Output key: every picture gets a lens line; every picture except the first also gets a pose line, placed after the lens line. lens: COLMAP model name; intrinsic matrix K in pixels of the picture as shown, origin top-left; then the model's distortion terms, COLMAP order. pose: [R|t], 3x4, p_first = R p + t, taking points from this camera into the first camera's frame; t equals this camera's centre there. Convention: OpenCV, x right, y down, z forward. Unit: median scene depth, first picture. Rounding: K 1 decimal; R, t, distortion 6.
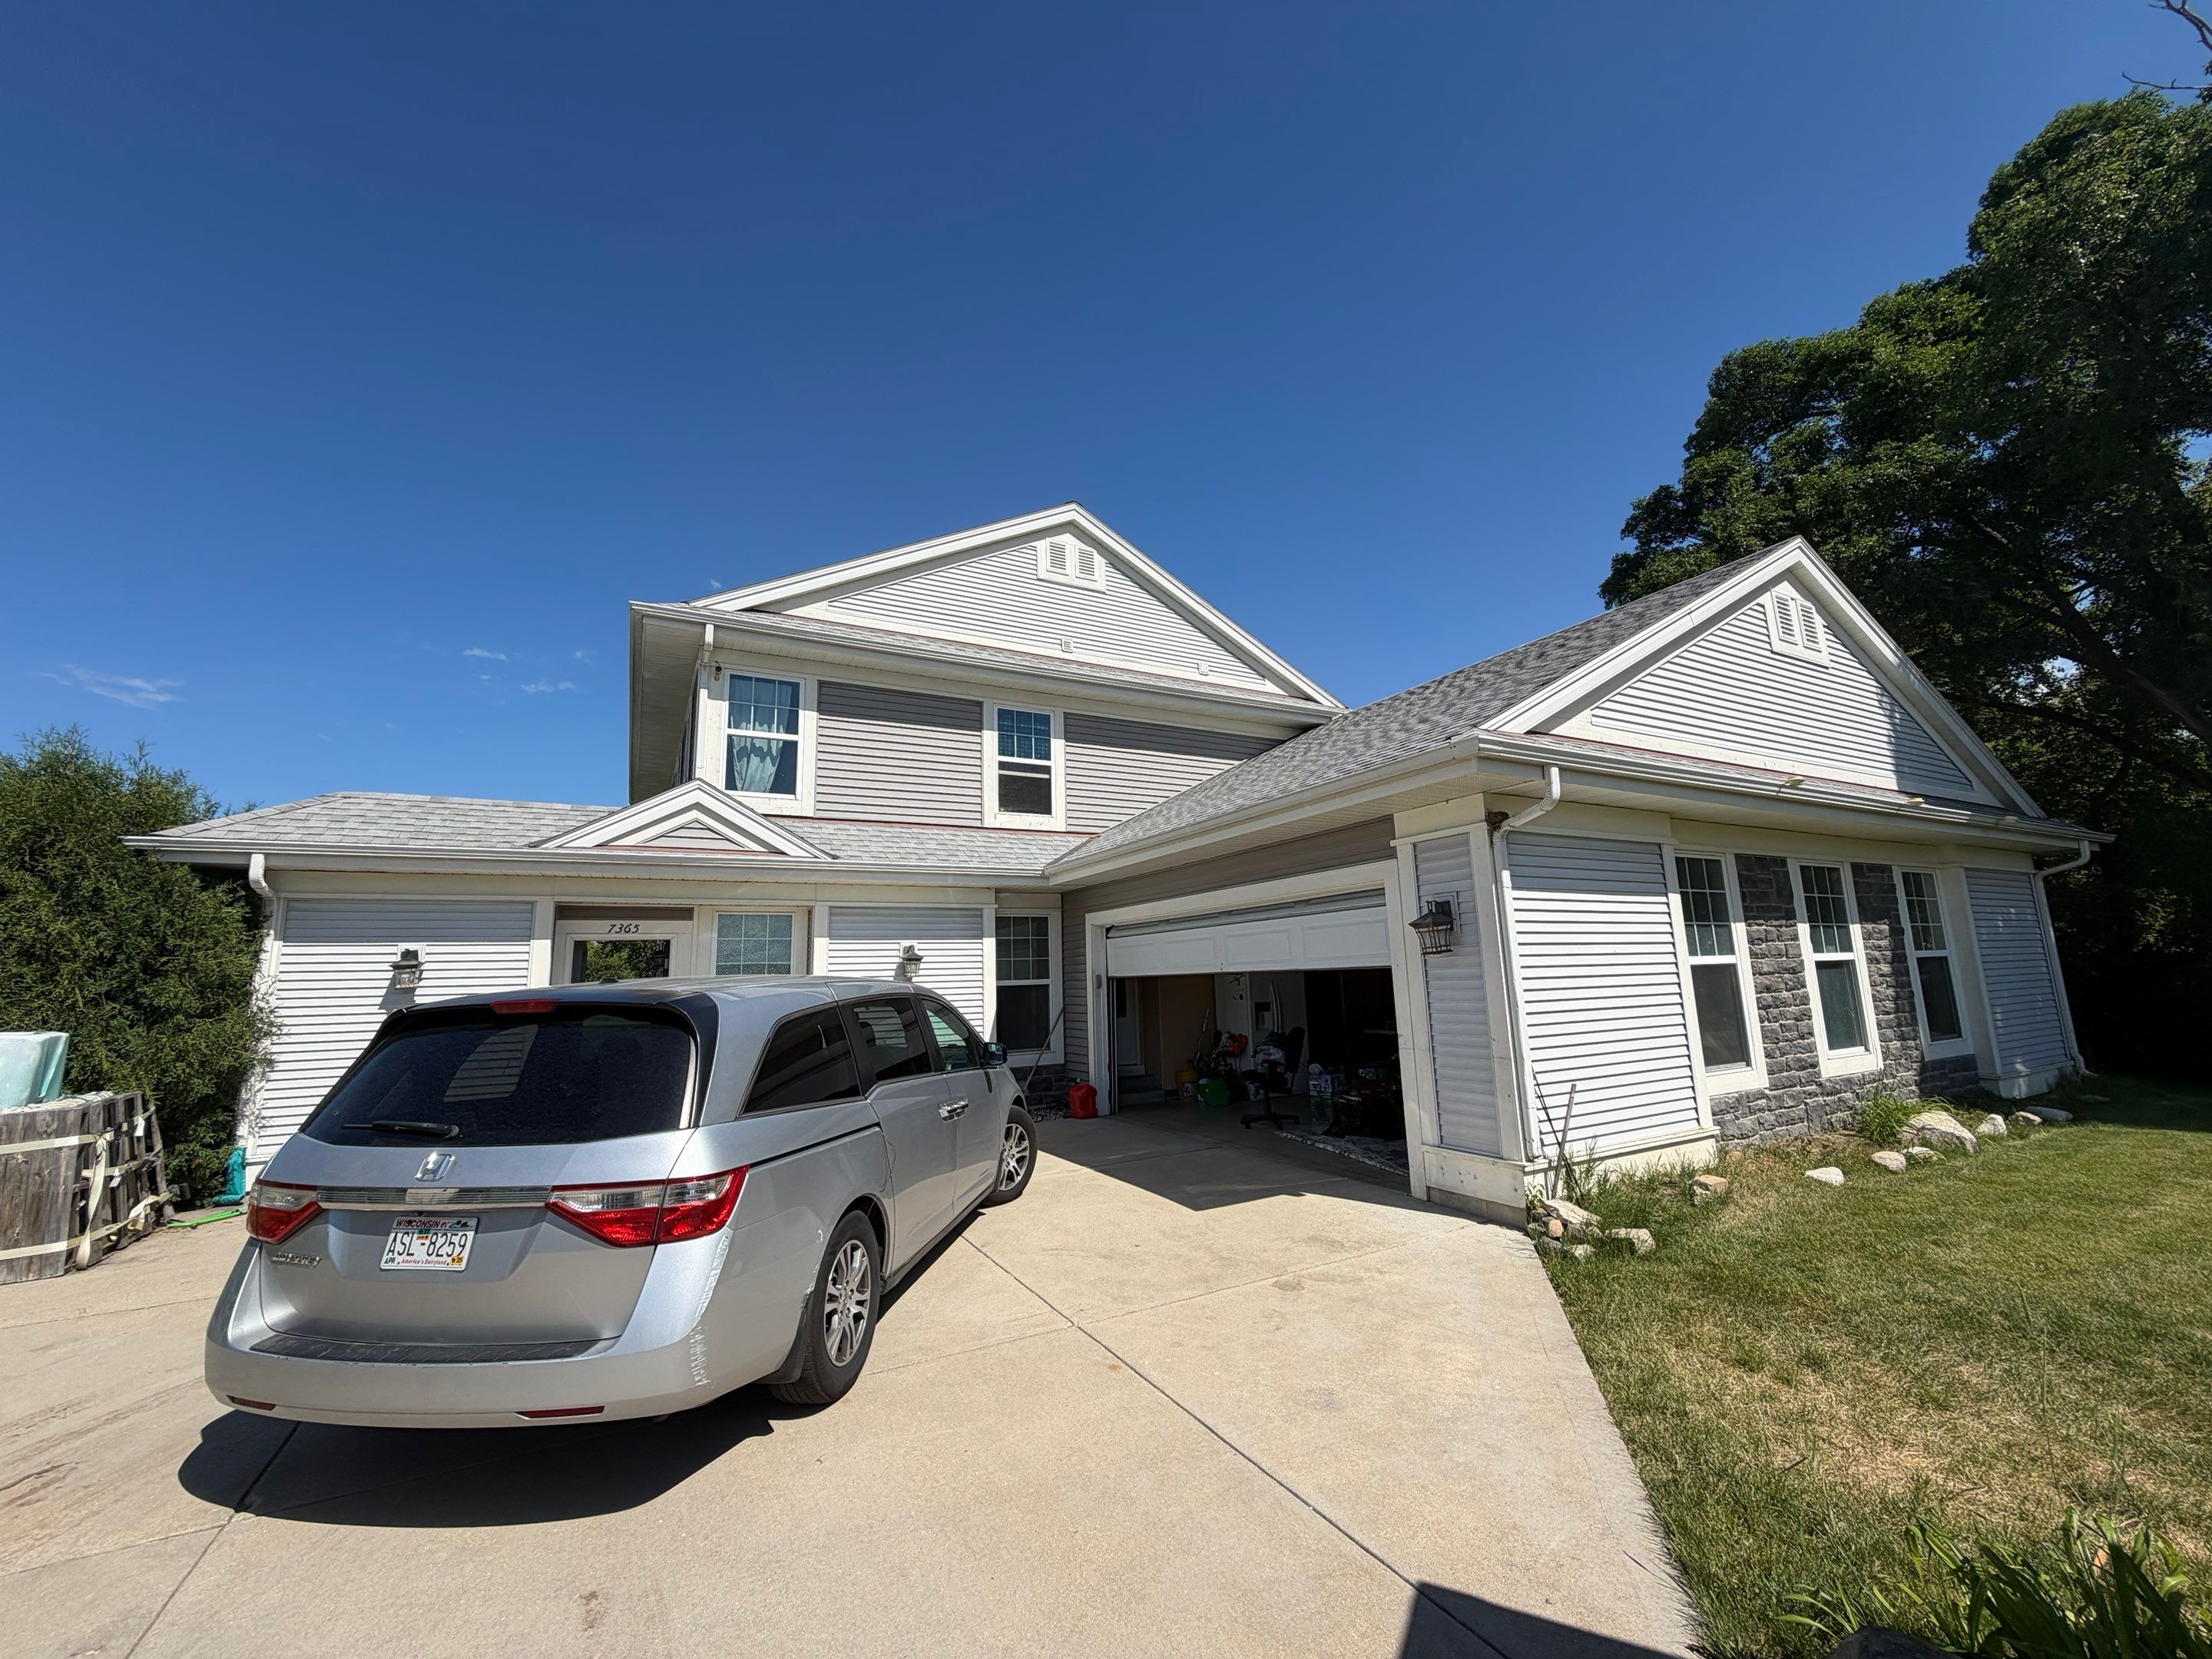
lens RADIAL K [[879.7, 0, 1104.5], [0, 879.7, 830.9], [0, 0, 1]] dist [-0.000020, 0.000318]
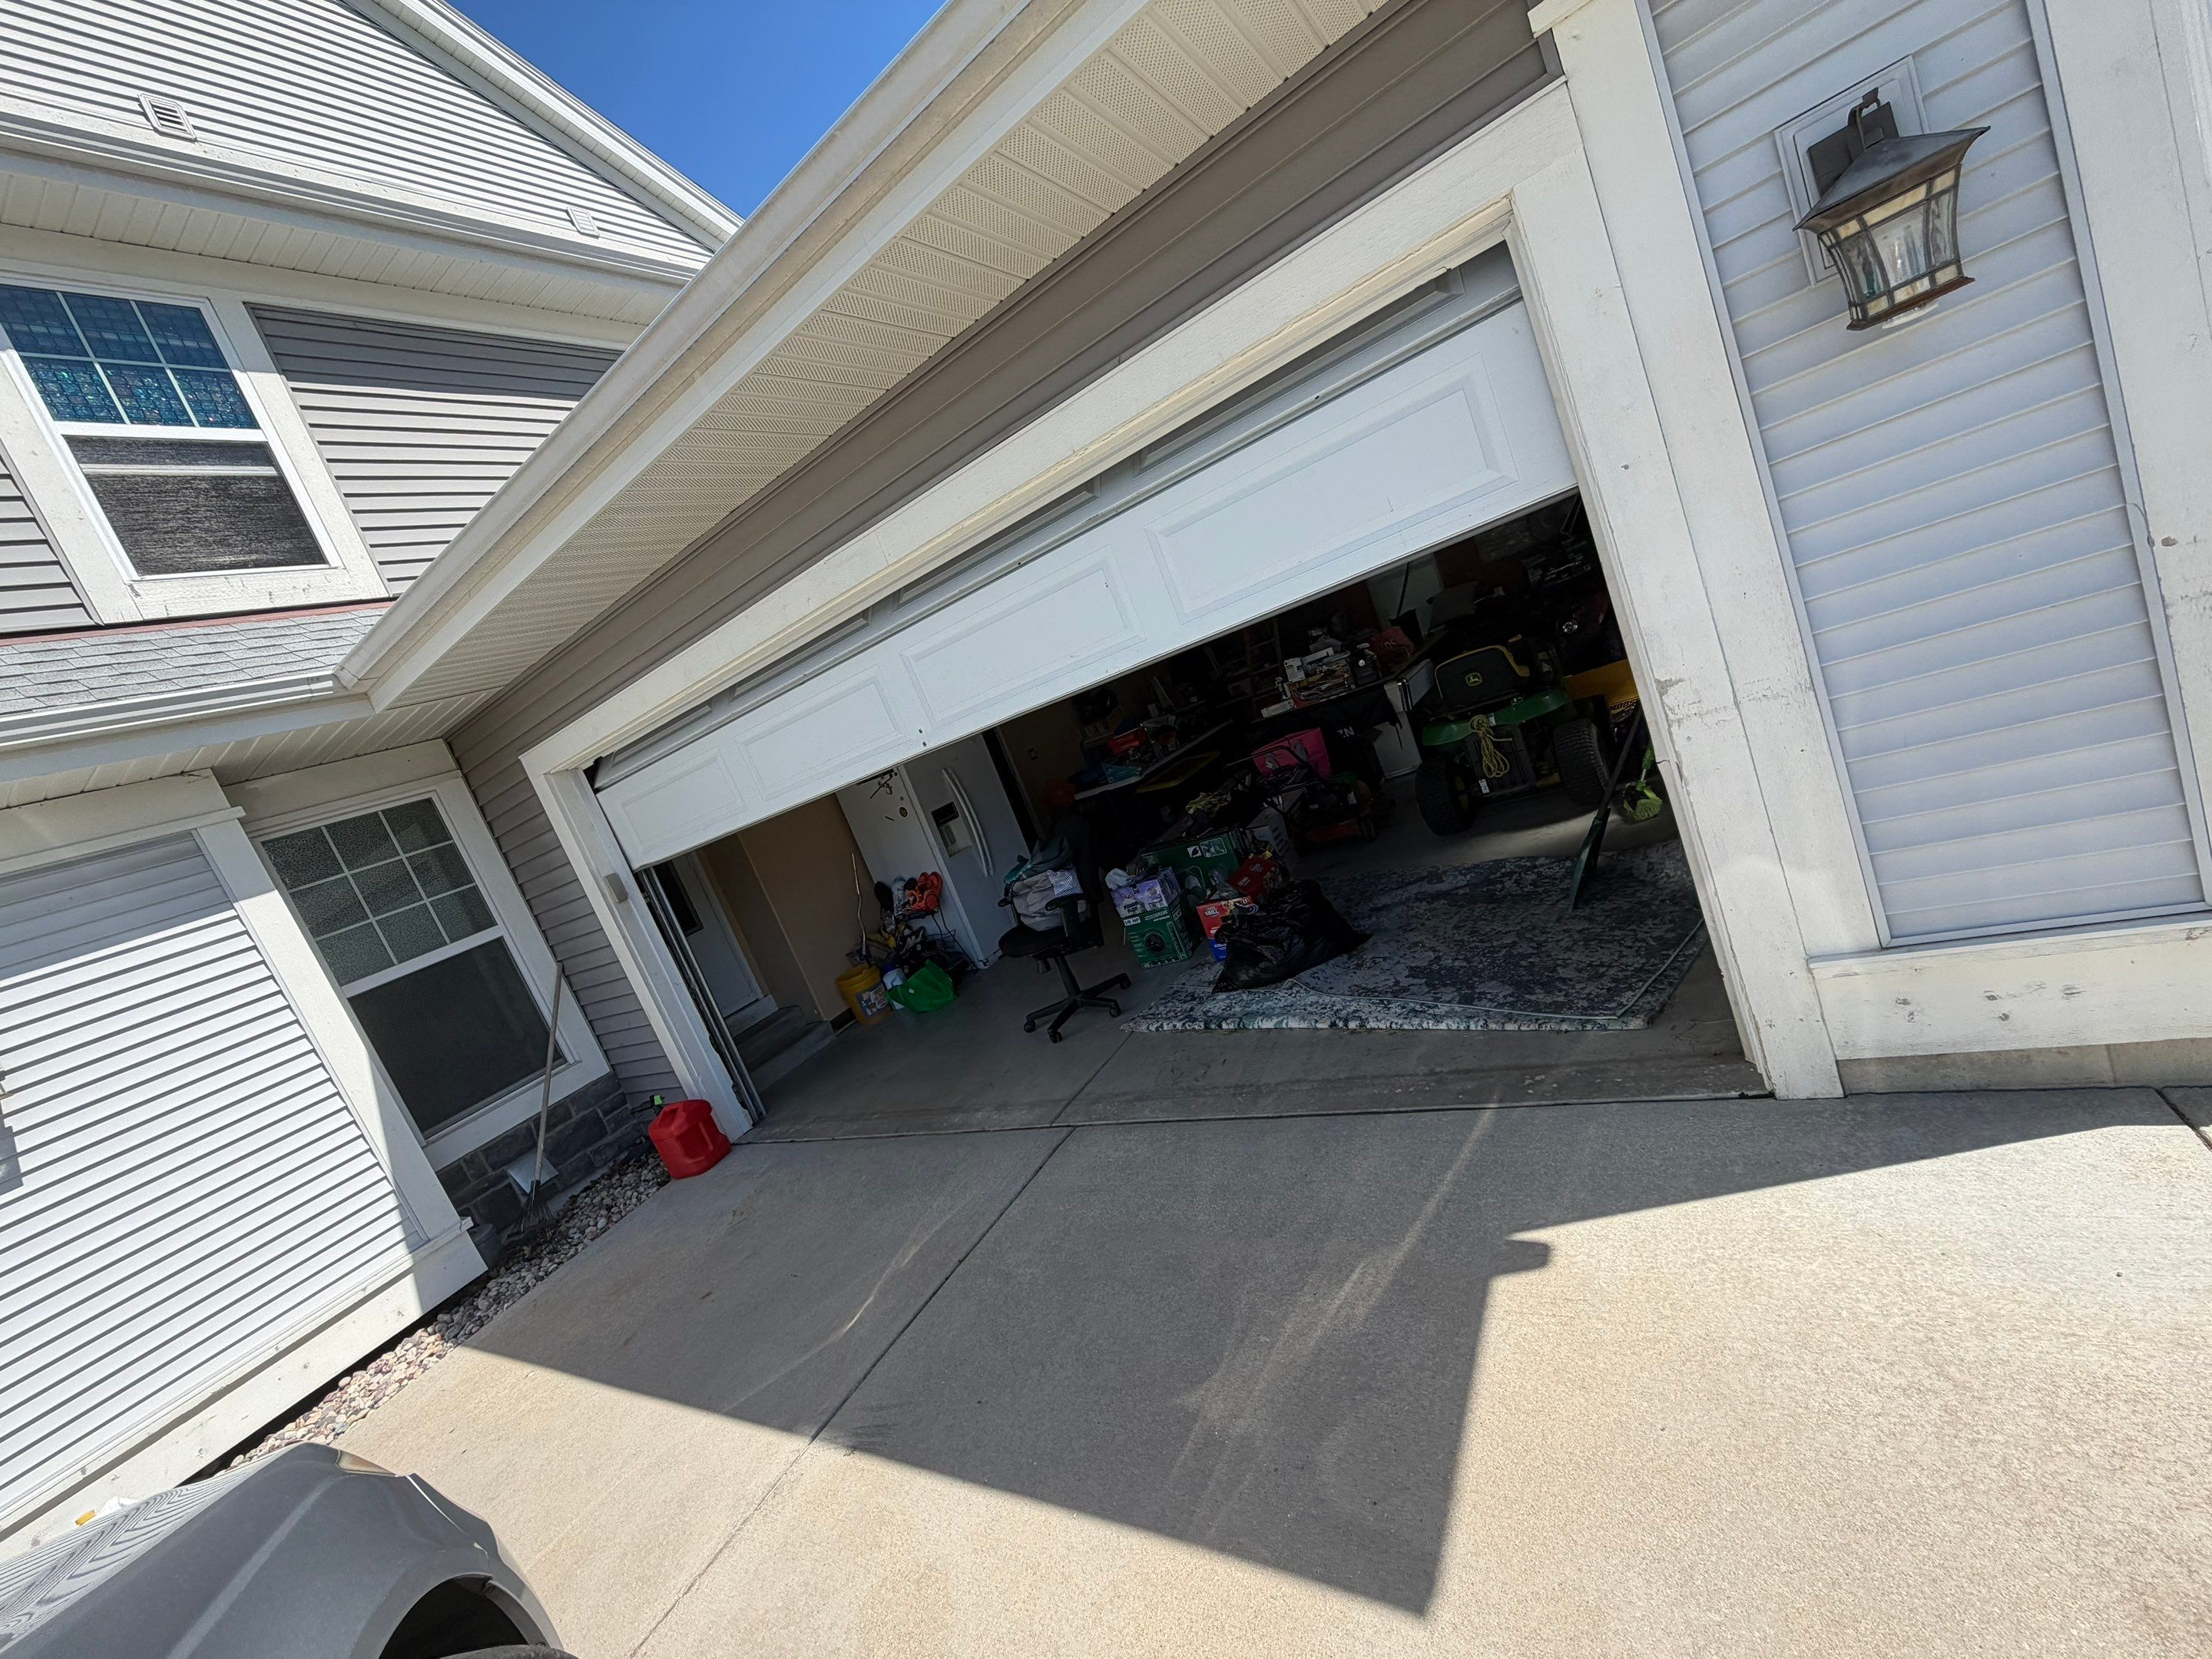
lens RADIAL K [[879.7, 0, 1103.9], [0, 879.7, 832.6], [0, 0, 1]] dist [-0.000020, 0.000318]
pose [[0.811307, -0.363328, 0.458010, -0.000409], [0.256397, 0.925199, 0.279762, 0.078474], [-0.525396, -0.109540, 0.843777, 0.467248]]
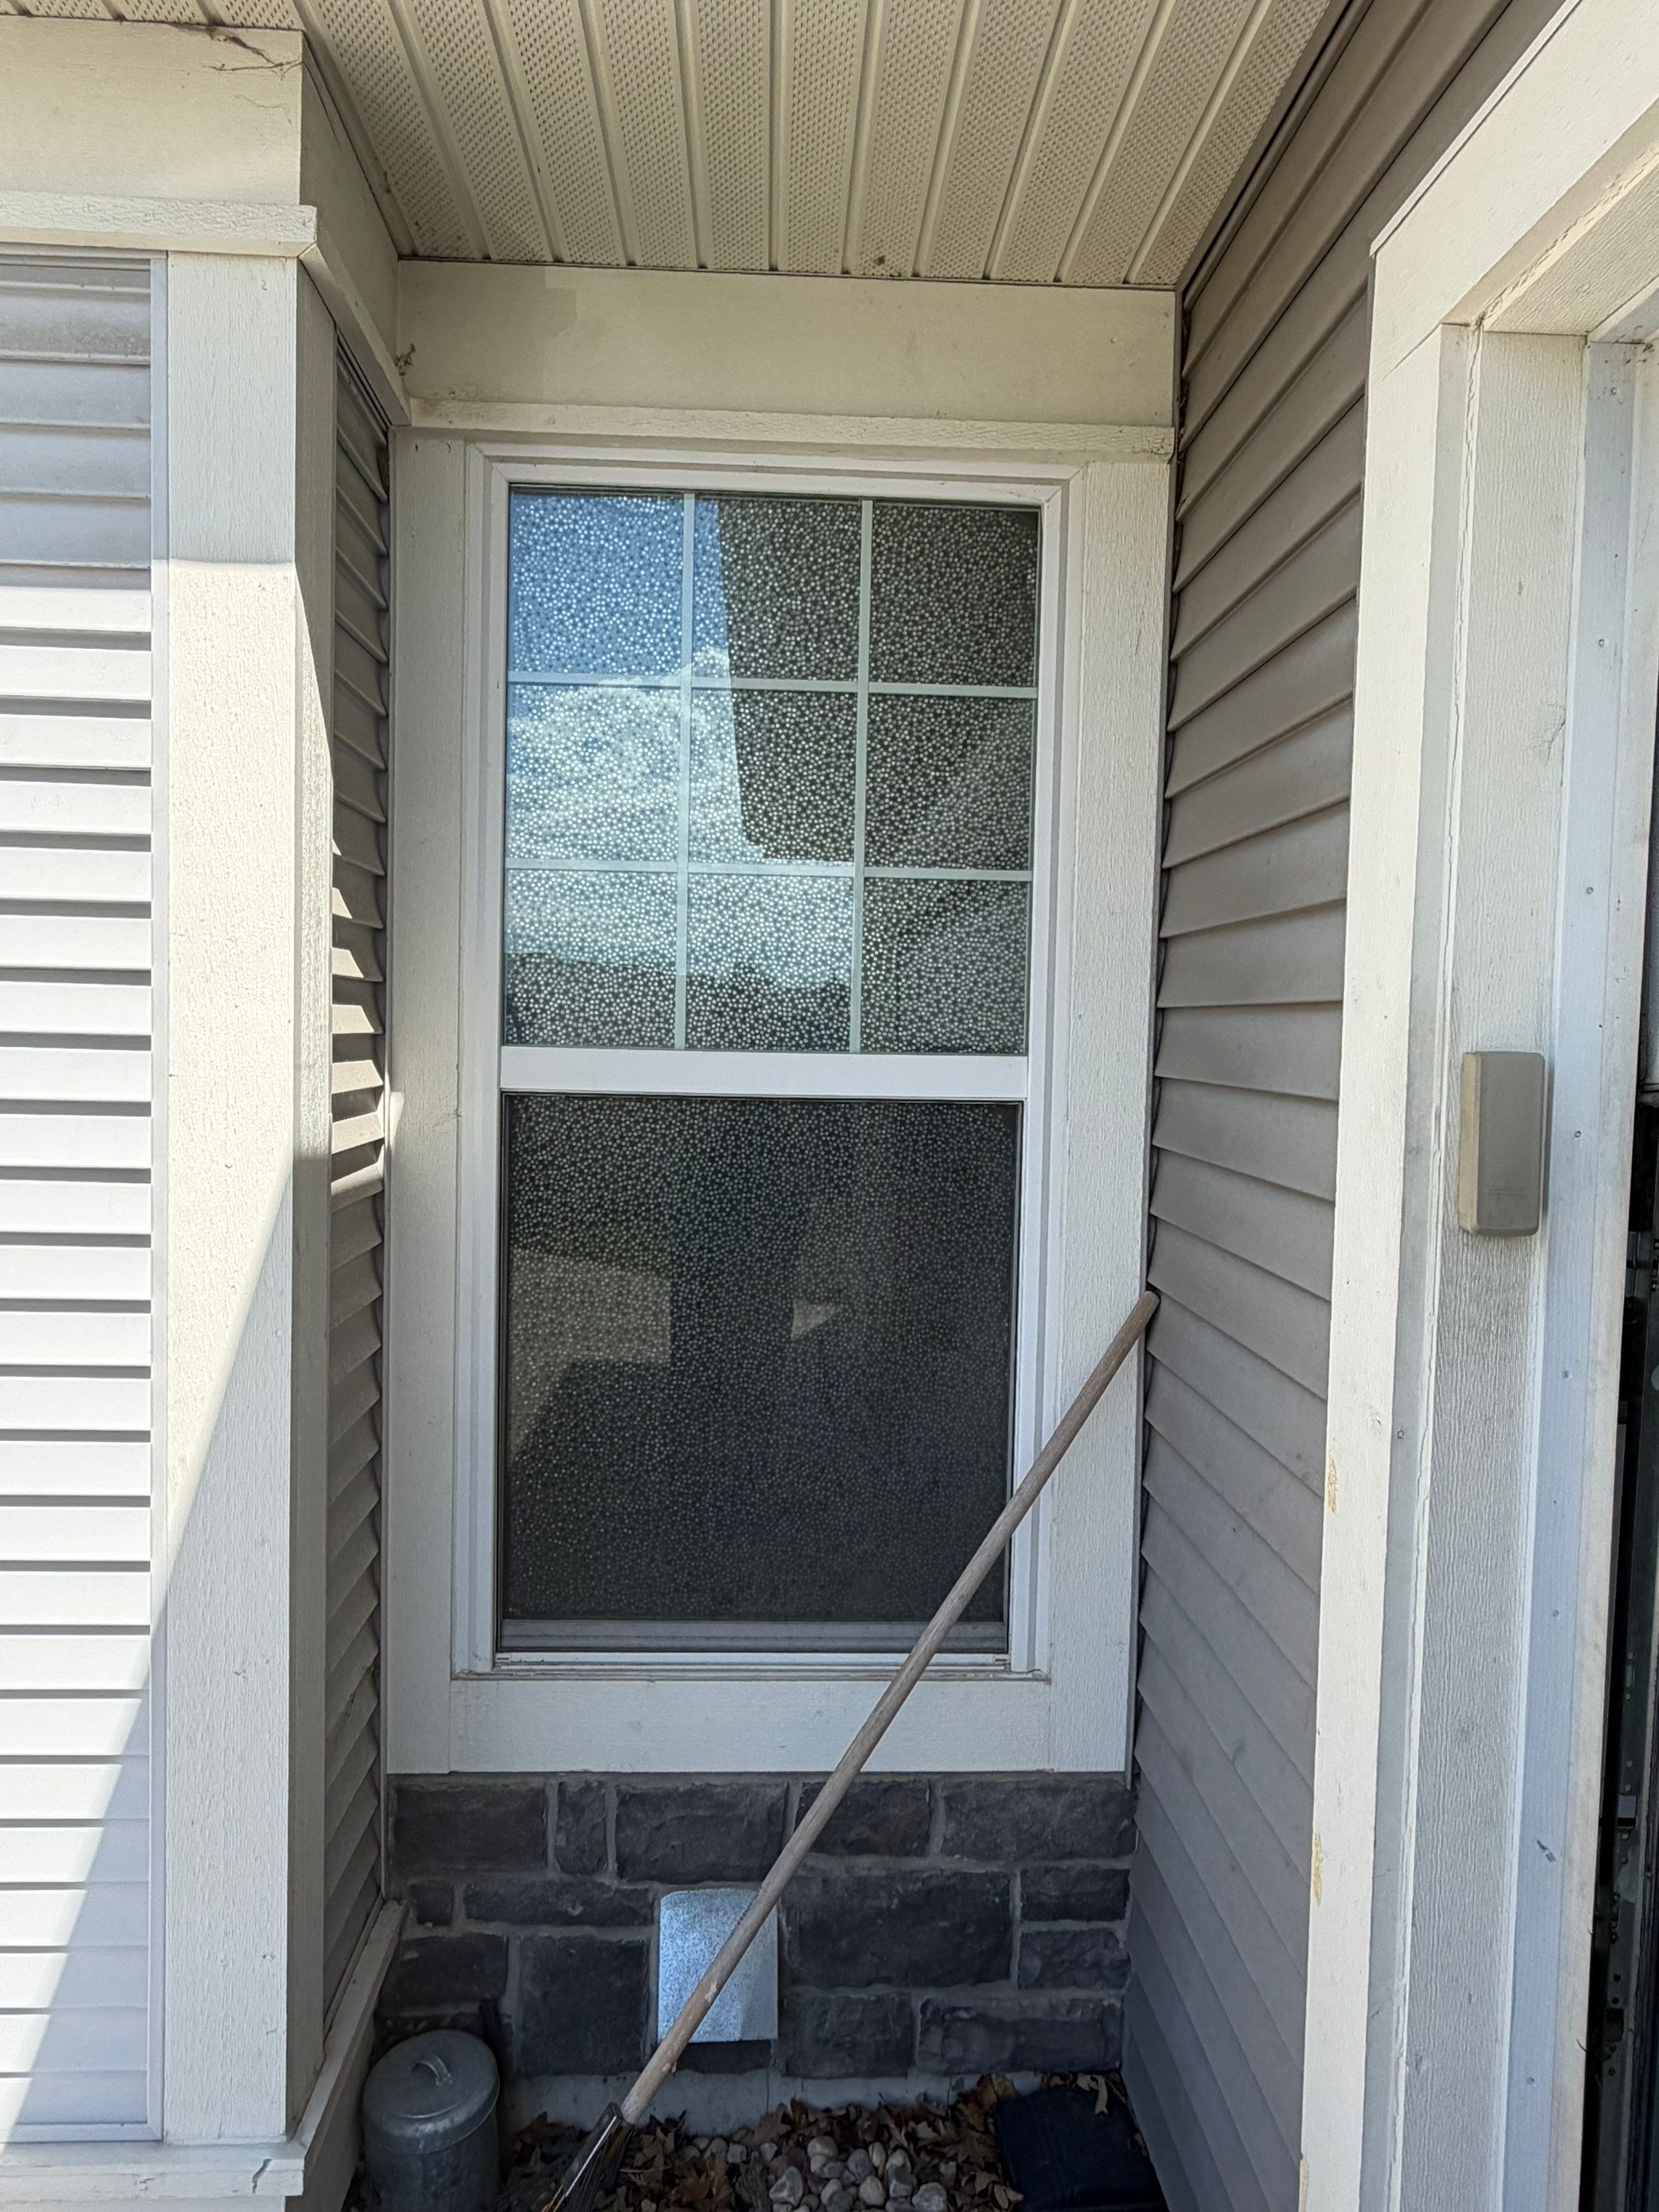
lens RADIAL K [[1413.3, 0, 824.9], [0, 1413.3, 1103.3], [0, 0, 1]] dist [0.009541, 0.000928]
pose [[0.900386, 0.069999, -0.429425, -0.007072], [0.027554, 0.975819, 0.216836, 0.133733], [0.434220, -0.207068, 0.876685, 0.829133]]
